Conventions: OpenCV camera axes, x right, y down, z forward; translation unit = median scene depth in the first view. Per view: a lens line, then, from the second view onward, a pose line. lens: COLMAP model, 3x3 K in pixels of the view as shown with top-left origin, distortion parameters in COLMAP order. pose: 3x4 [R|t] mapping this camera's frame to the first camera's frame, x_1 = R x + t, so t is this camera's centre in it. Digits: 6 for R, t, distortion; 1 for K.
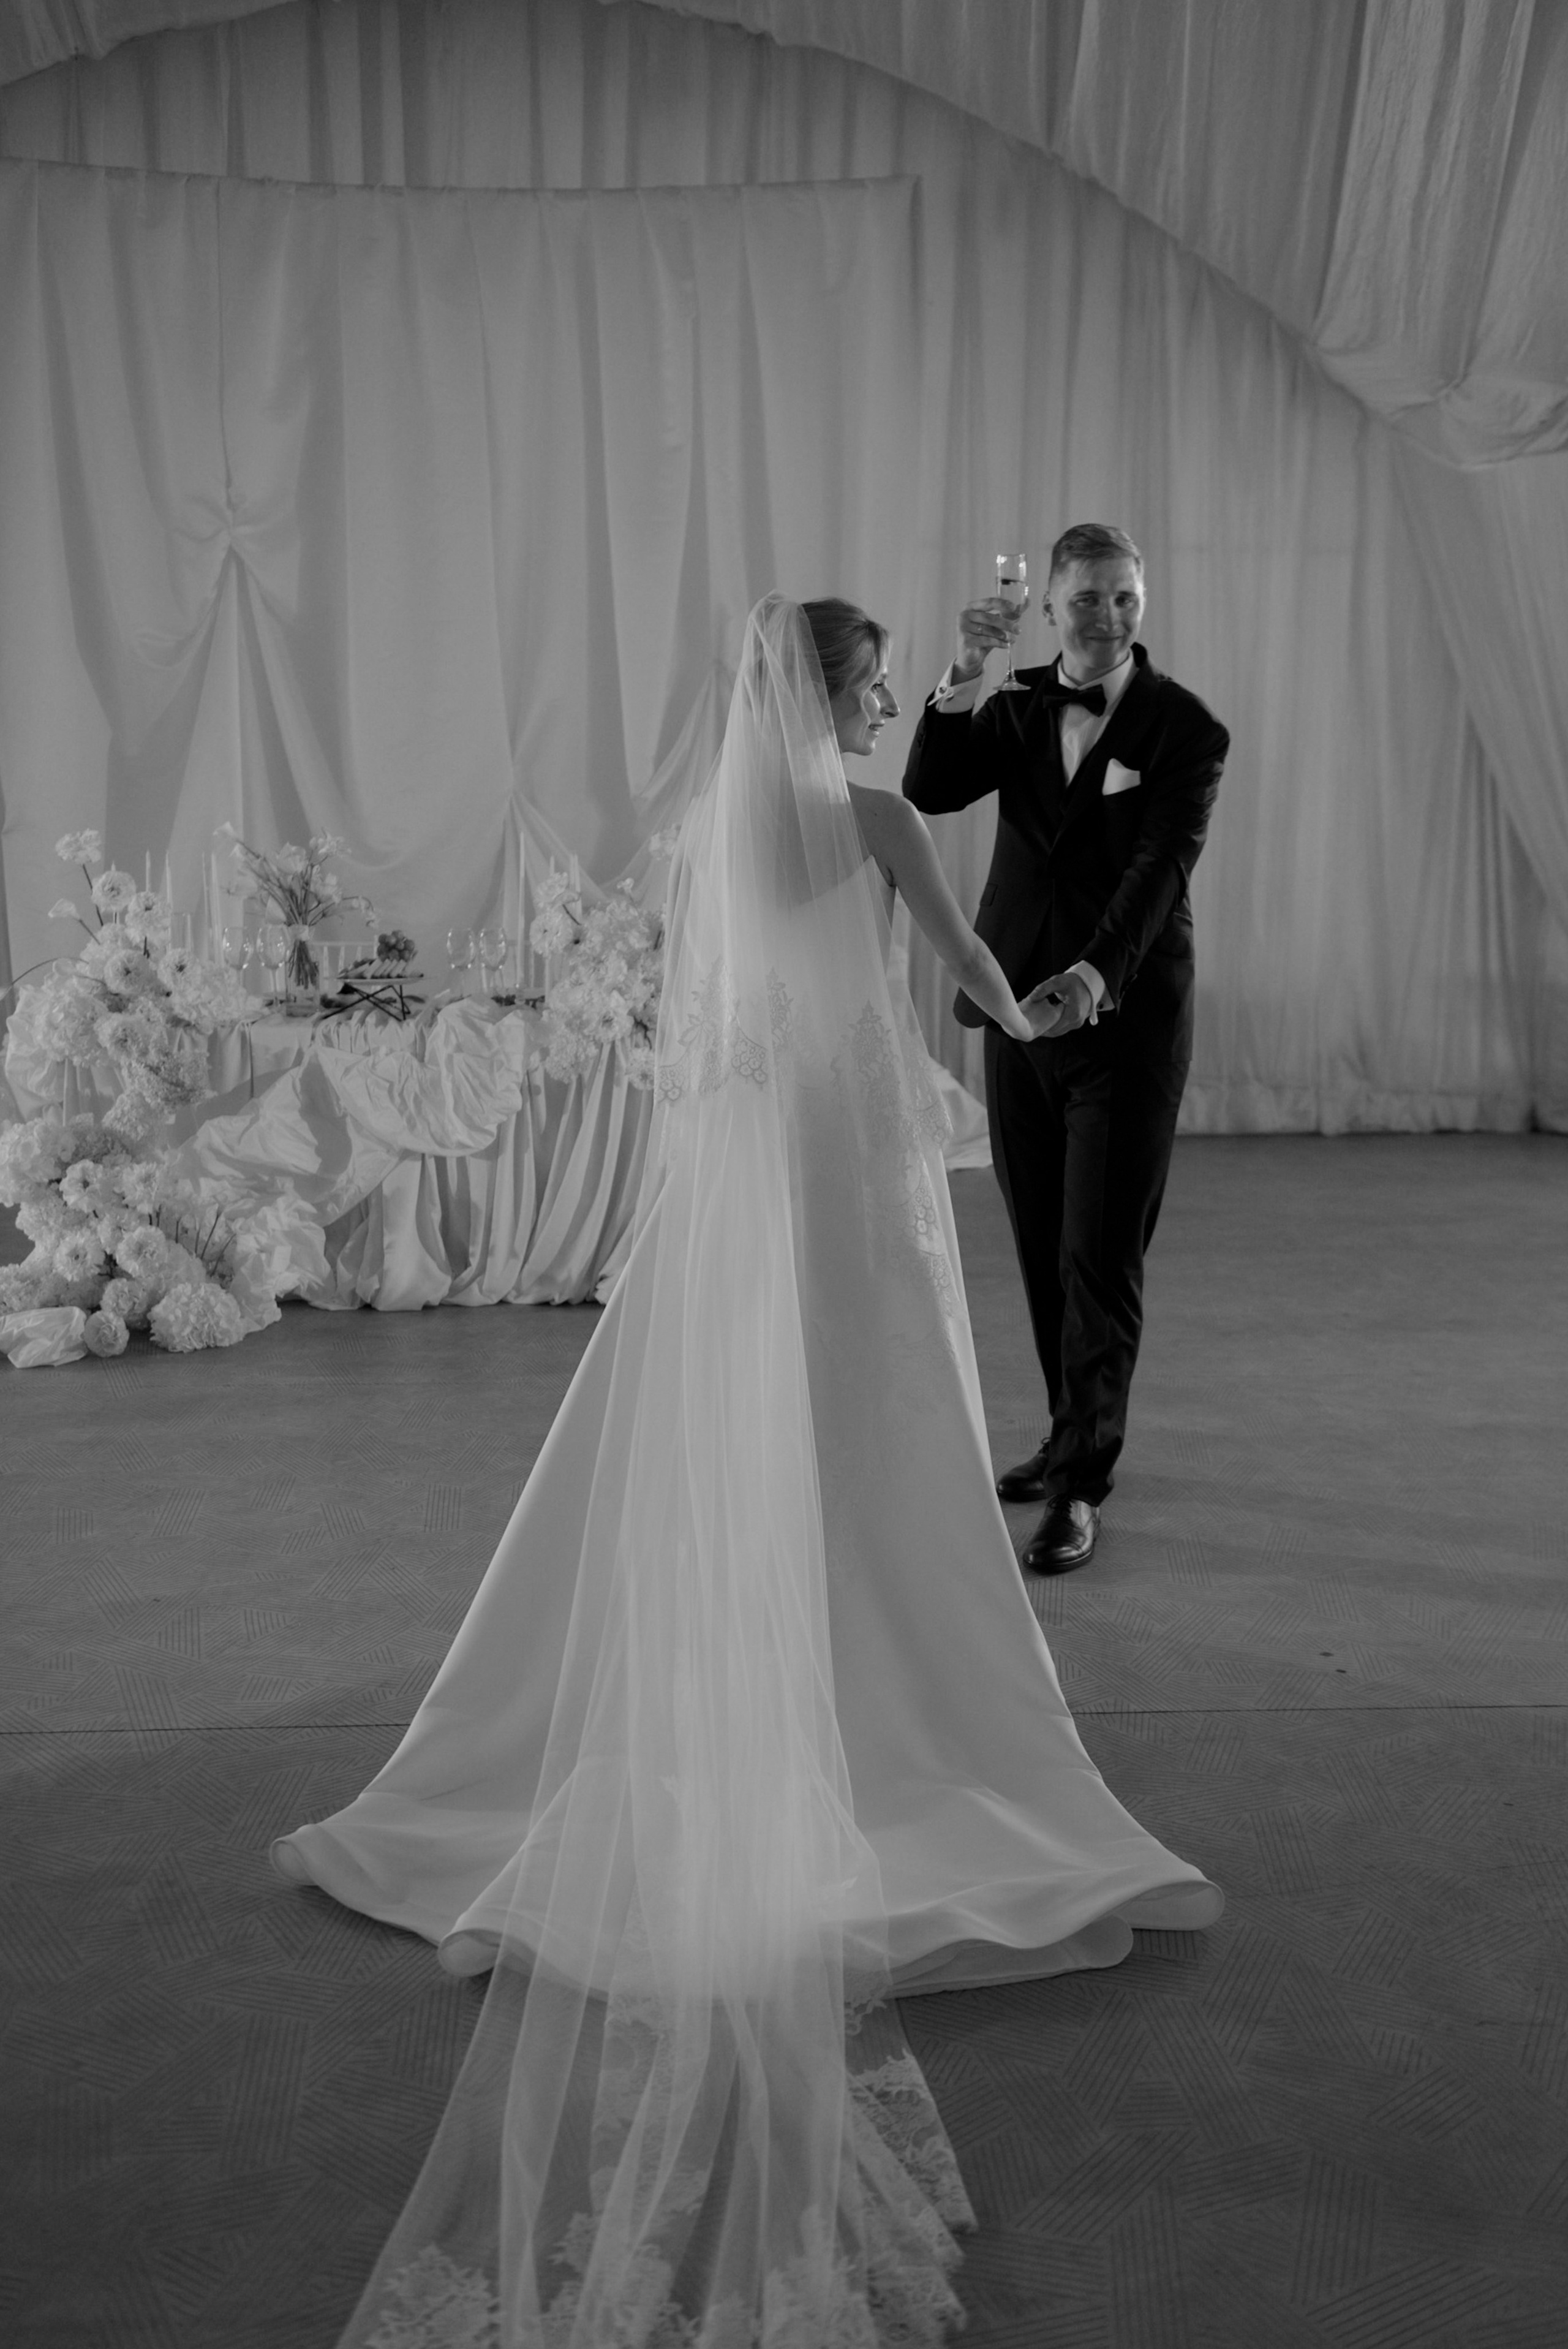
lens RADIAL K [[2268.0, 0, 798.3], [0, 2268.0, 1177.1], [0, 0, 1]] dist [0.028054, 0.000000]
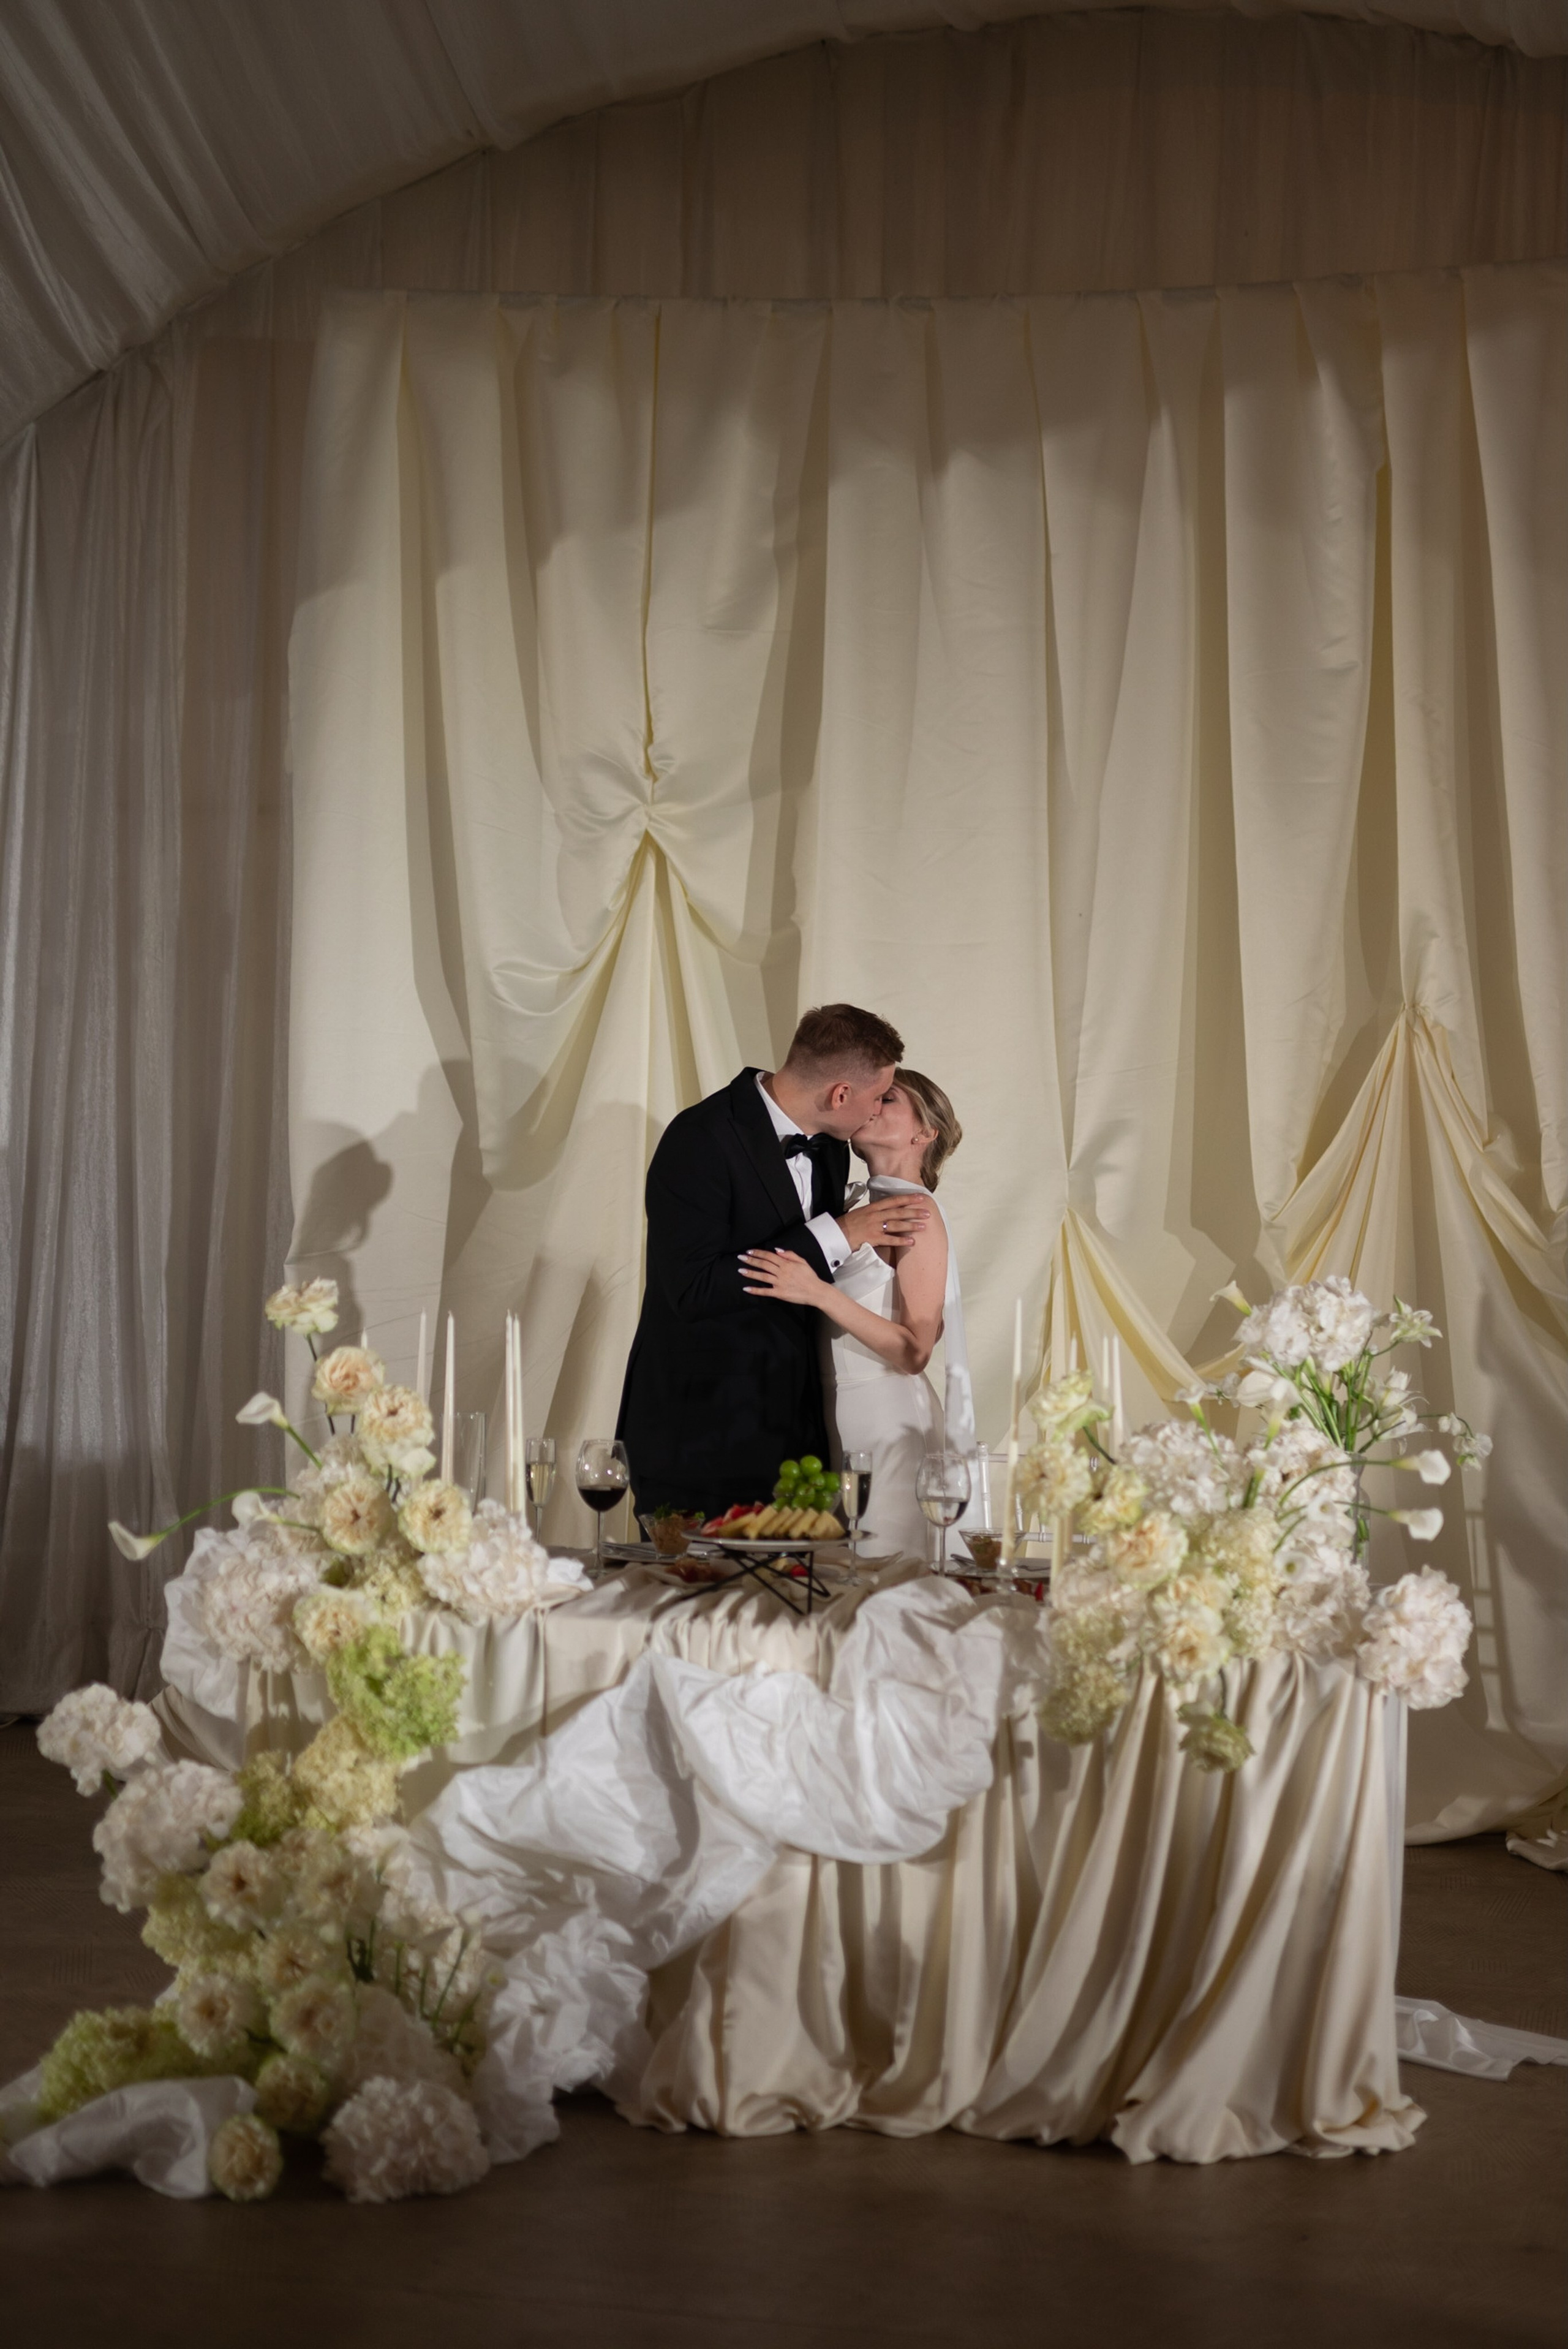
lens RADIAL K [[3247.4, 0, 759.3], [0, 3247.4, 1171.7], [0, 0, 1]] dist [0.012955, 0.000000]
pose [[0.967483, 0.014299, -0.252533, 0.023490], [-0.055971, 0.985753, -0.158614, -0.049012], [0.246668, 0.167591, 0.954499, 0.188906]]
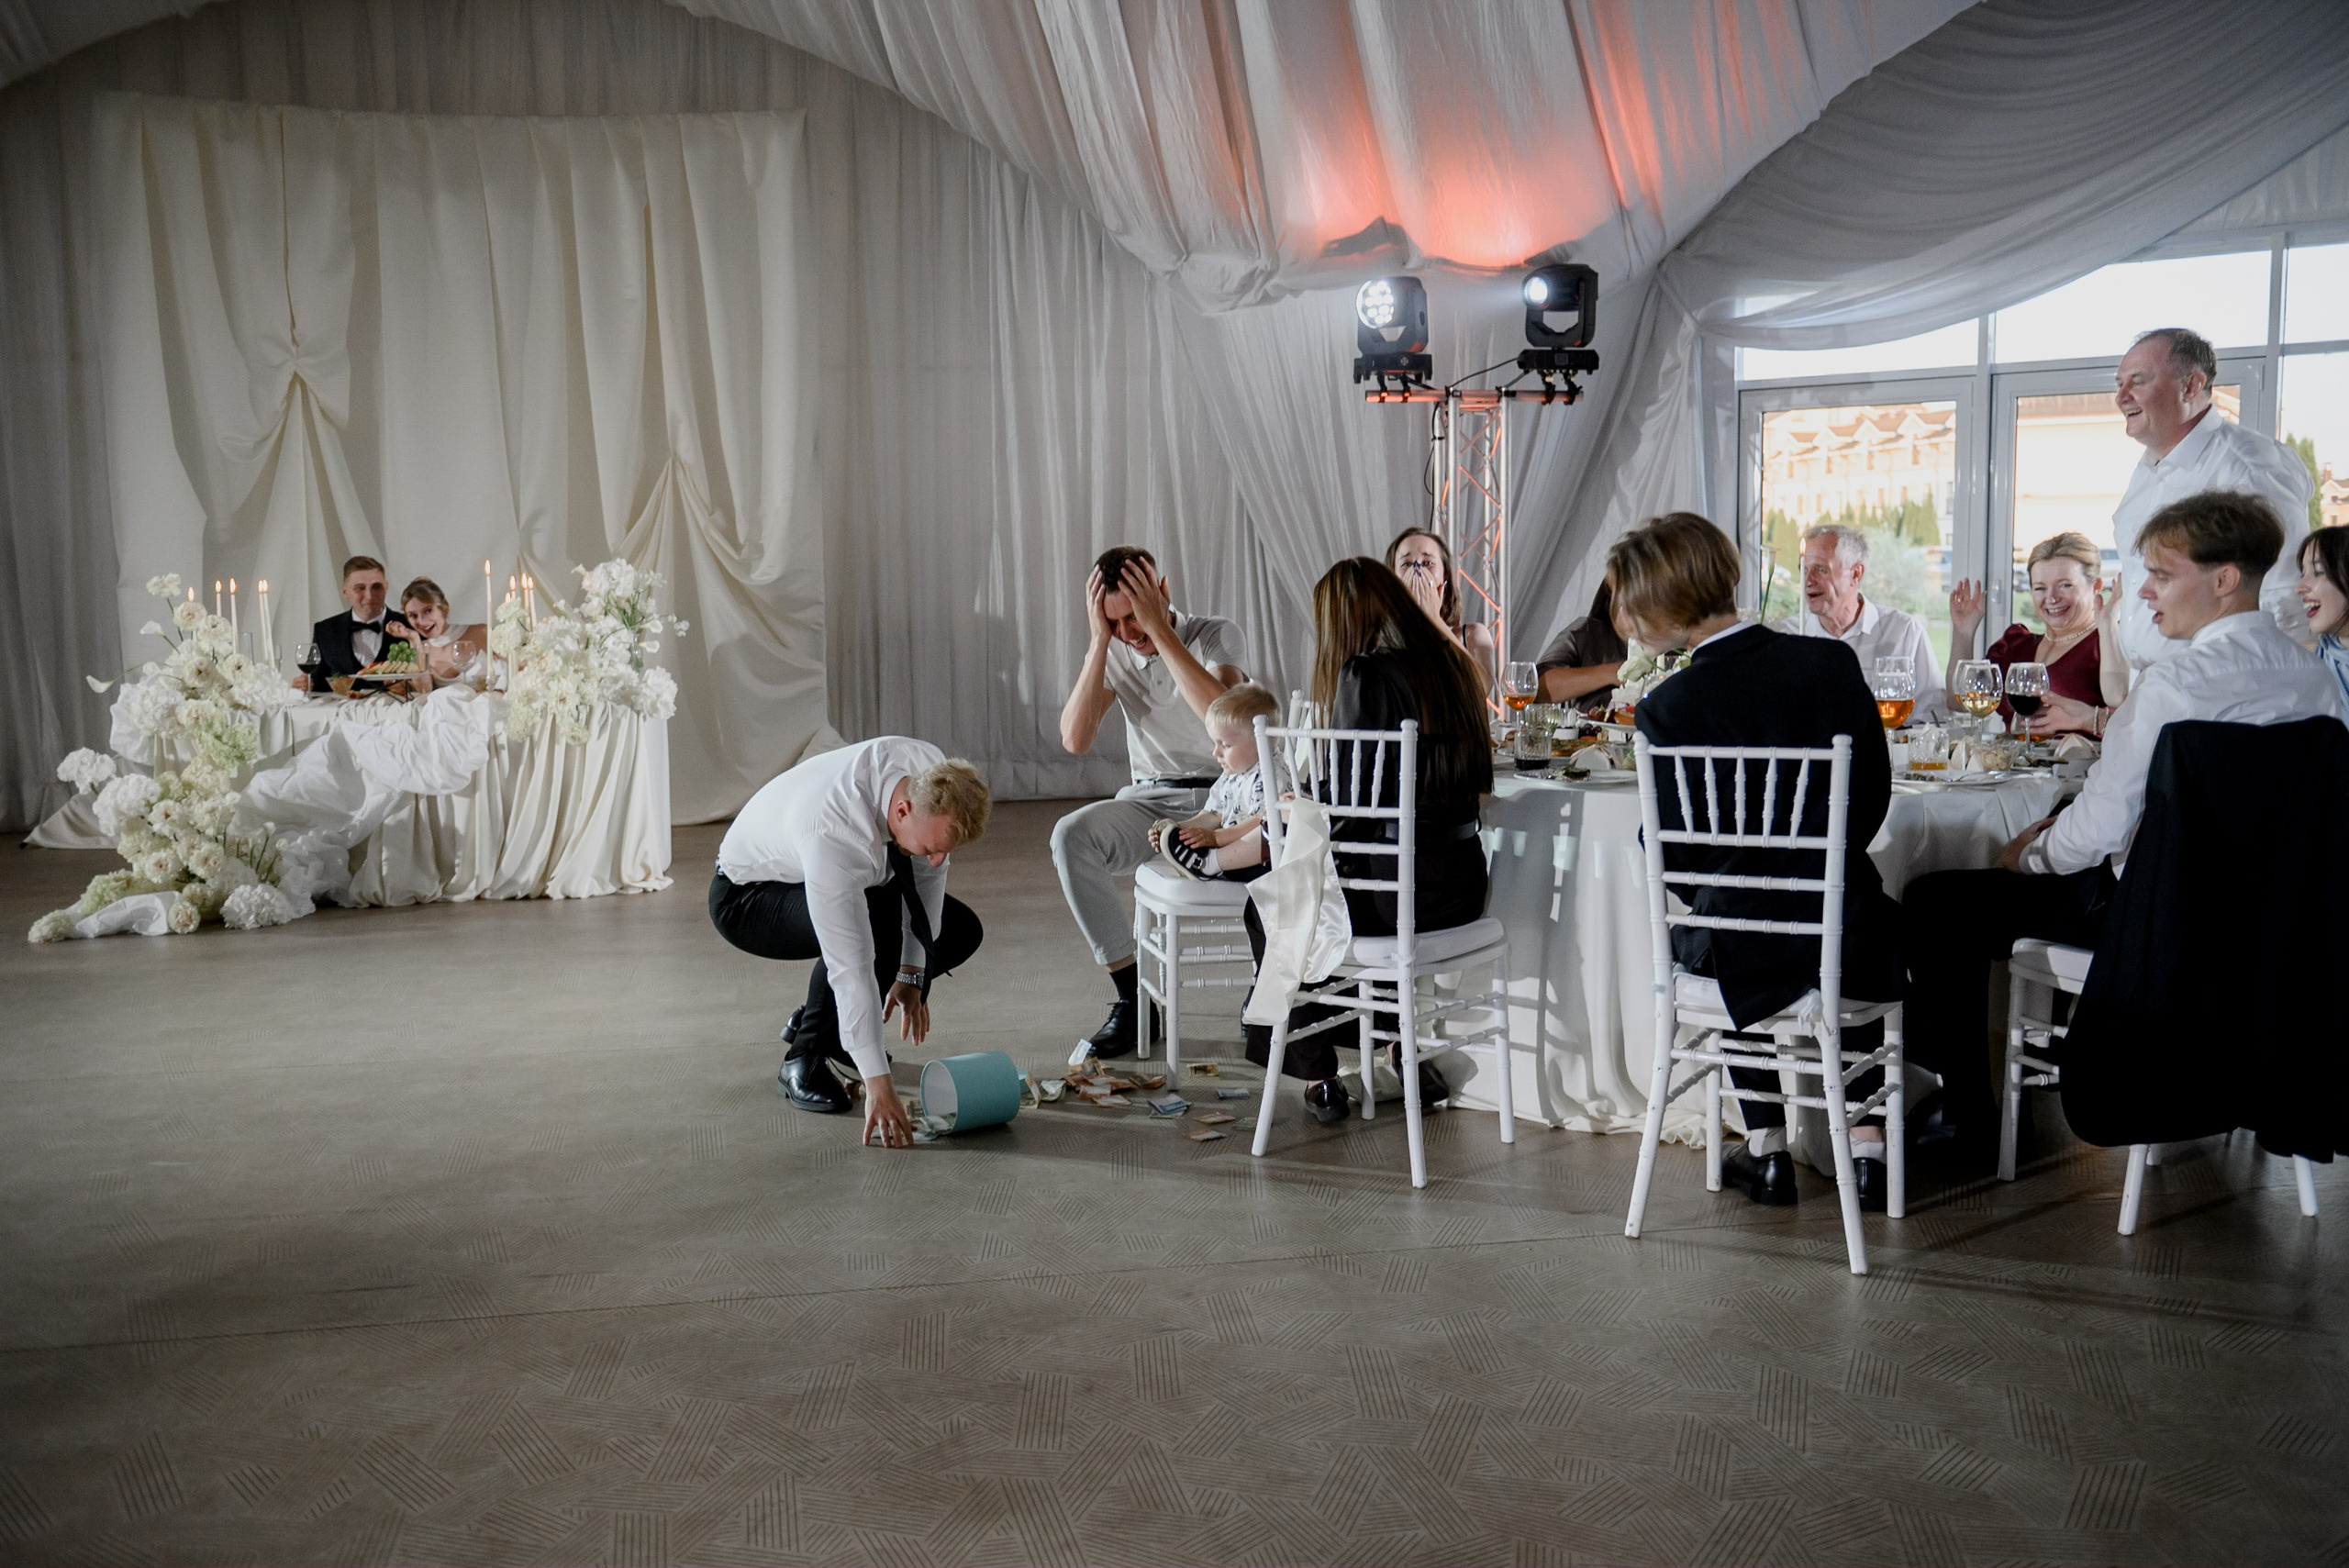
lens RADIAL K [[2049.2, 0, 1181.1], [0, 2049.2, 797.4], [0, 0, 1]] dist [-0.005829, -0.001508]
pose [[0.991287, -0.029348, 0.128409, 0.144436], [0.036670, 0.997811, -0.055030, 0.080224], [-0.126513, 0.059259, 0.990193, -0.334354]]
